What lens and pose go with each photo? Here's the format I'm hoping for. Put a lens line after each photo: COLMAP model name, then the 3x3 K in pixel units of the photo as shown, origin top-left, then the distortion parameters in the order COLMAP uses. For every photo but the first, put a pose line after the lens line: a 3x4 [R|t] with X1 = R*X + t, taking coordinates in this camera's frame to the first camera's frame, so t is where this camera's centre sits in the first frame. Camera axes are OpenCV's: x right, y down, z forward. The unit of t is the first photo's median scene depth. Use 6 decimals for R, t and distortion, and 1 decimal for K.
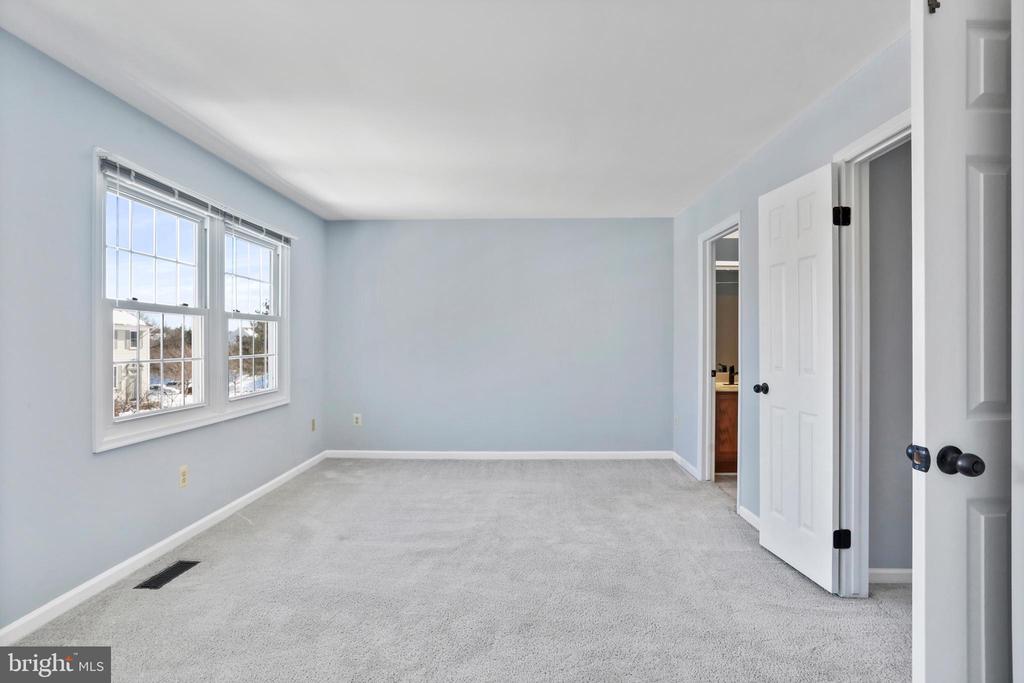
lens RADIAL K [[520.9, 0, 502.6], [0, 520.9, 346.0], [0, 0, 1]] dist [-0.057547, 0.029346]
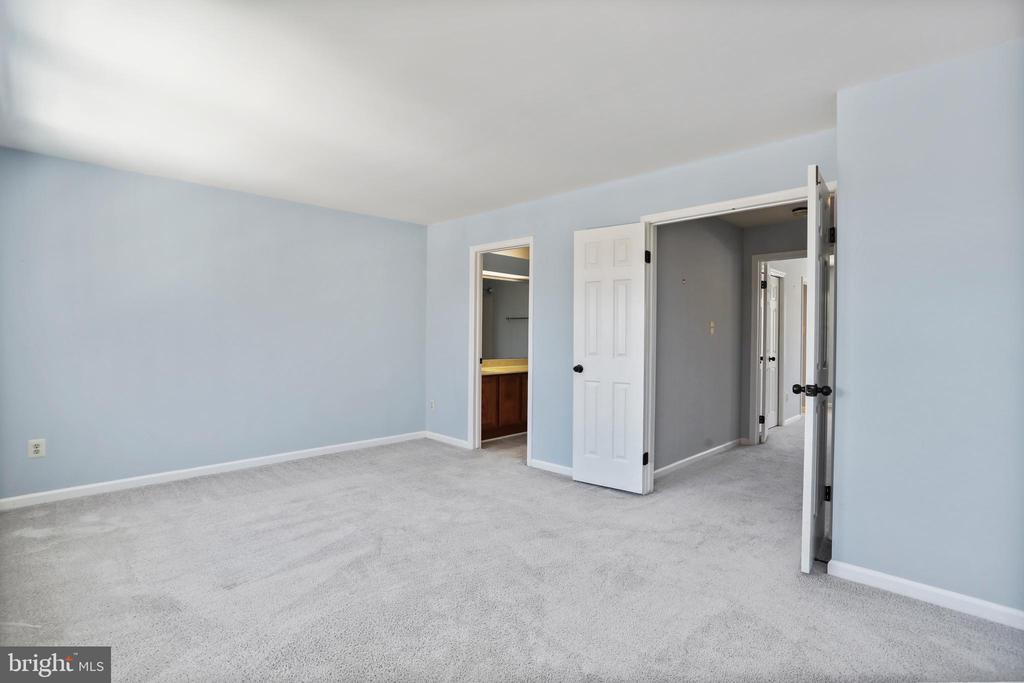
lens RADIAL K [[490.1, 0, 512.8], [0, 490.1, 354.7], [0, 0, 1]] dist [-0.053440, 0.029740]
pose [[0.676687, -0.021945, 0.735944, -0.498594], [0.001120, 0.999585, 0.028777, 0.004312], [-0.736270, -0.018649, 0.676431, 0.185547]]
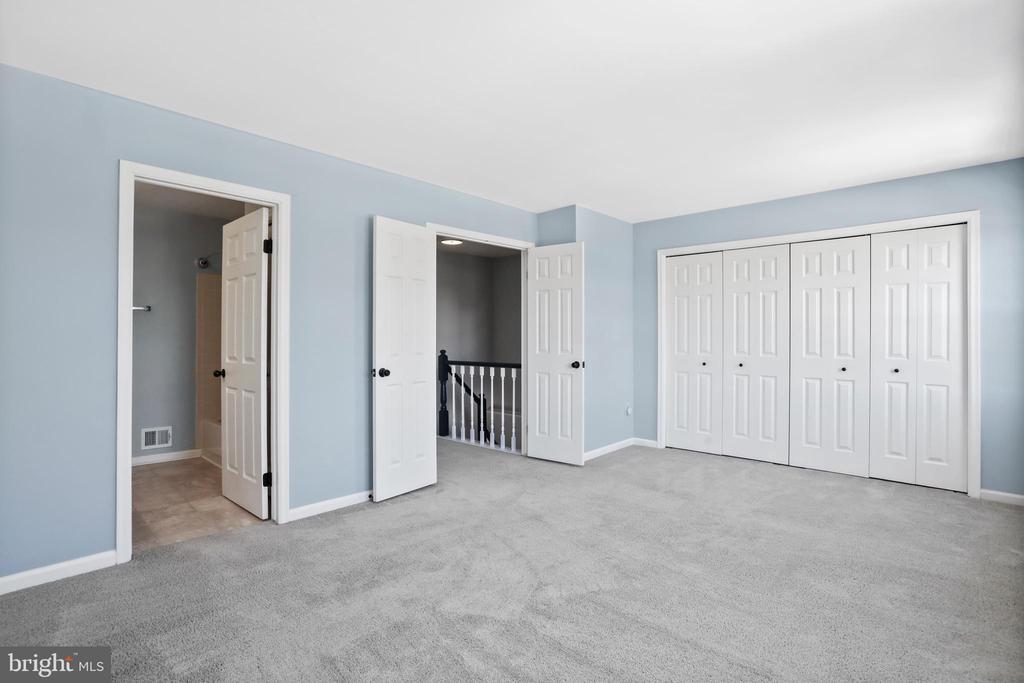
lens RADIAL K [[496.4, 0, 506.4], [0, 496.4, 327.8], [0, 0, 1]] dist [-0.054028, 0.027197]
pose [[-0.748961, 0.008774, 0.662556, -0.427584], [0.004835, 0.999958, -0.007777, -0.013296], [-0.662596, -0.002621, -0.748972, 1.402742]]
